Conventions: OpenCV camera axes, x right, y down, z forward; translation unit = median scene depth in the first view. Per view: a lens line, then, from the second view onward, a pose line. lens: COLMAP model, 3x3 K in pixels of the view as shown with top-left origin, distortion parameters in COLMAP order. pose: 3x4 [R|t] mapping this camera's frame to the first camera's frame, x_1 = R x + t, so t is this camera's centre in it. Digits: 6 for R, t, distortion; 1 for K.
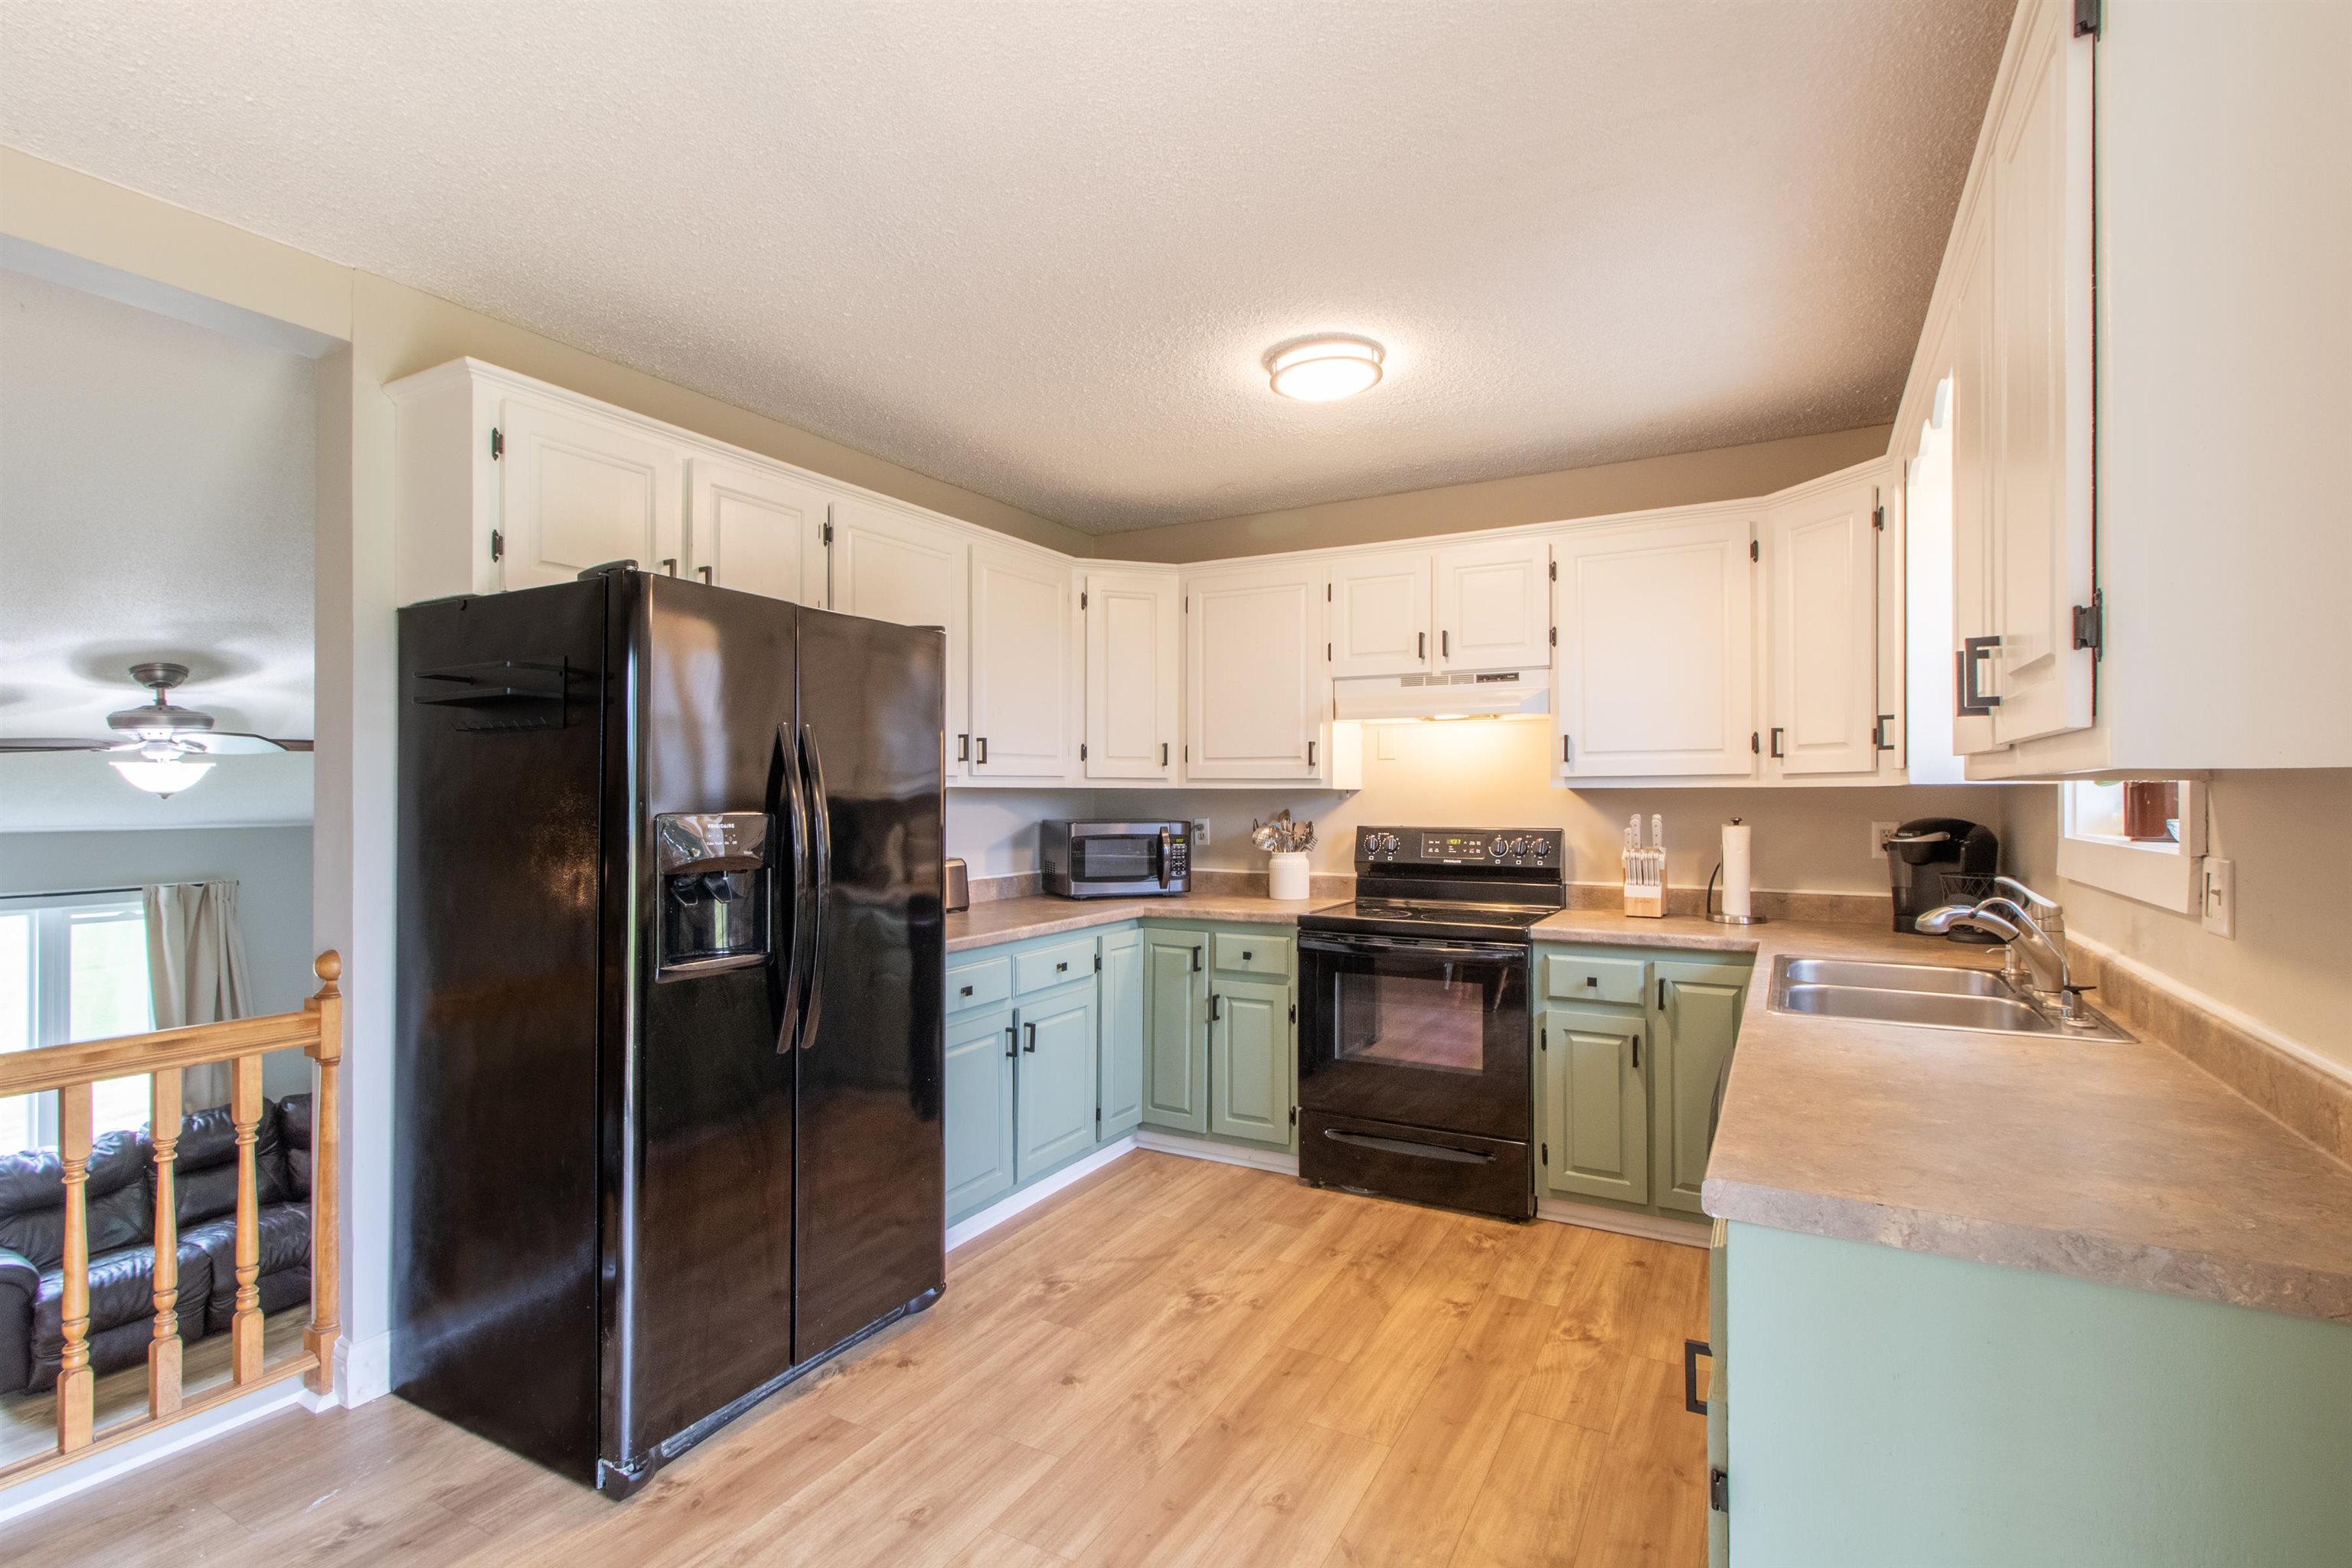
lens RADIAL K [[1104.9, 0, 1176.0], [0, 1104.9, 784.0], [0, 0, 1]] dist [0.001235, 0.000355]
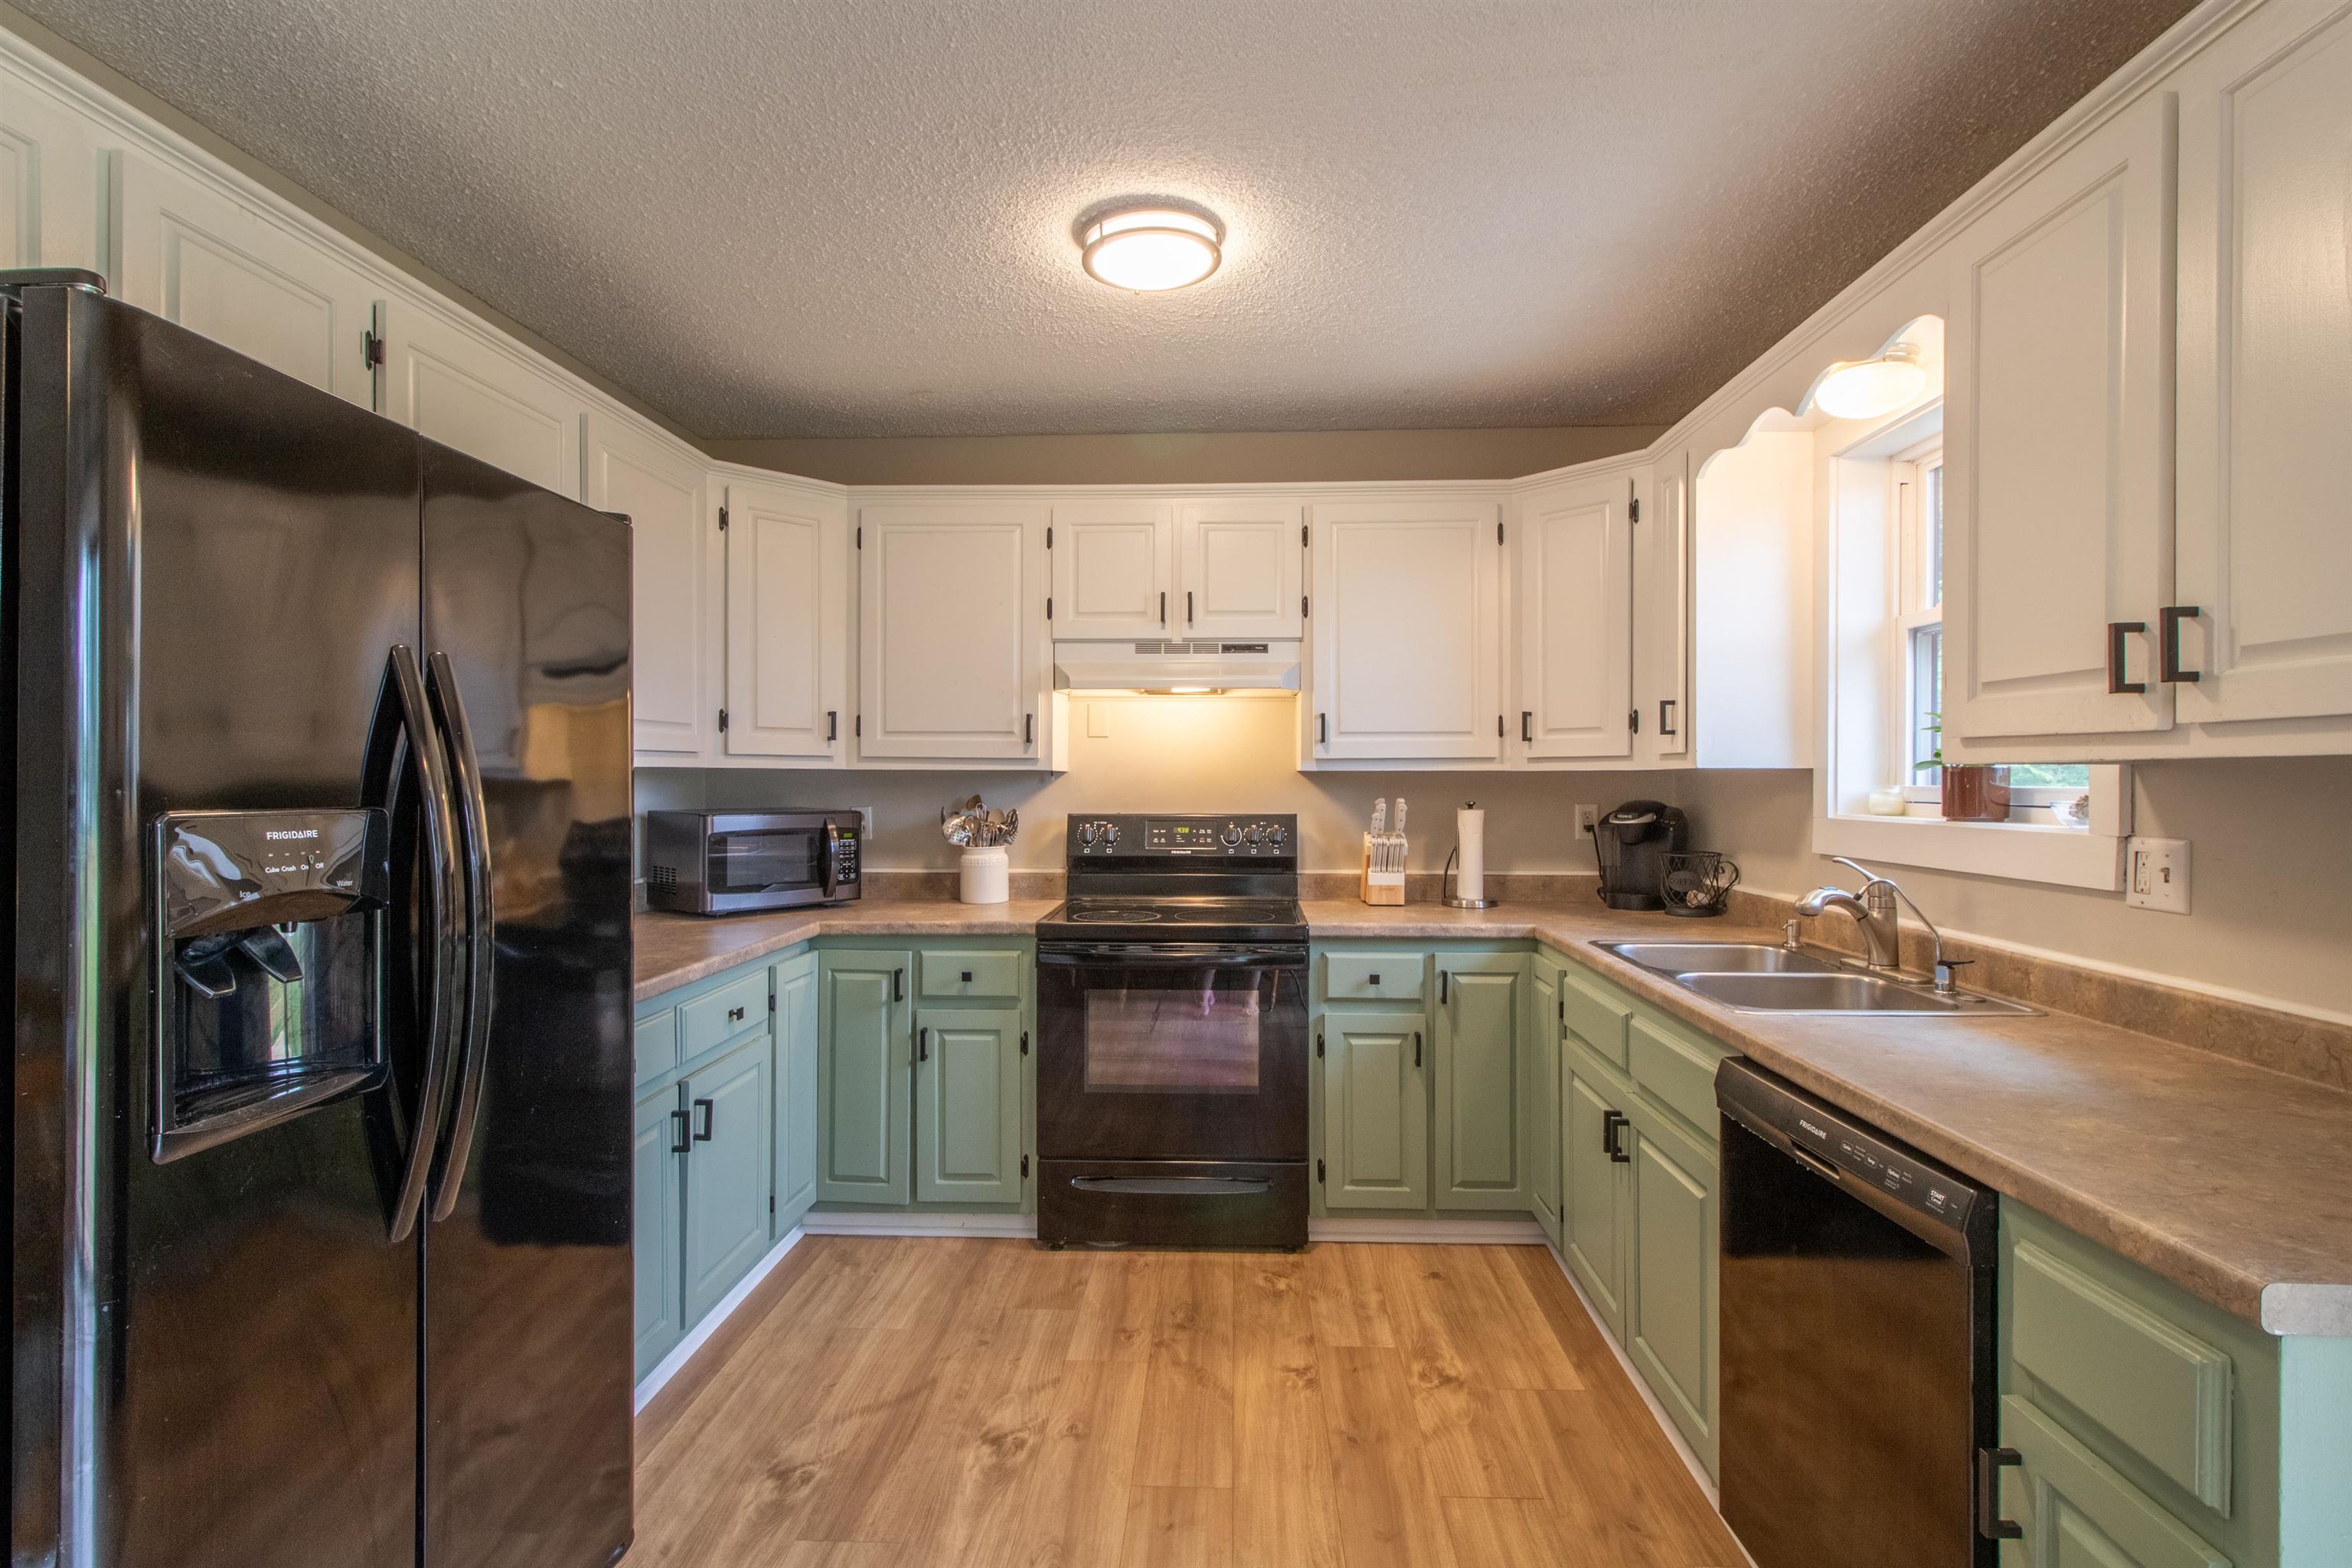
lens RADIAL K [[1121.8, 0, 1202.9], [0, 1121.8, 775.6], [0, 0, 1]] dist [0.000416, 0.001076]
pose [[0.891336, 0.002844, 0.453333, -0.165040], [-0.006115, 0.999965, 0.005749, 0.002915], [-0.453301, -0.007896, 0.891322, 0.206516]]
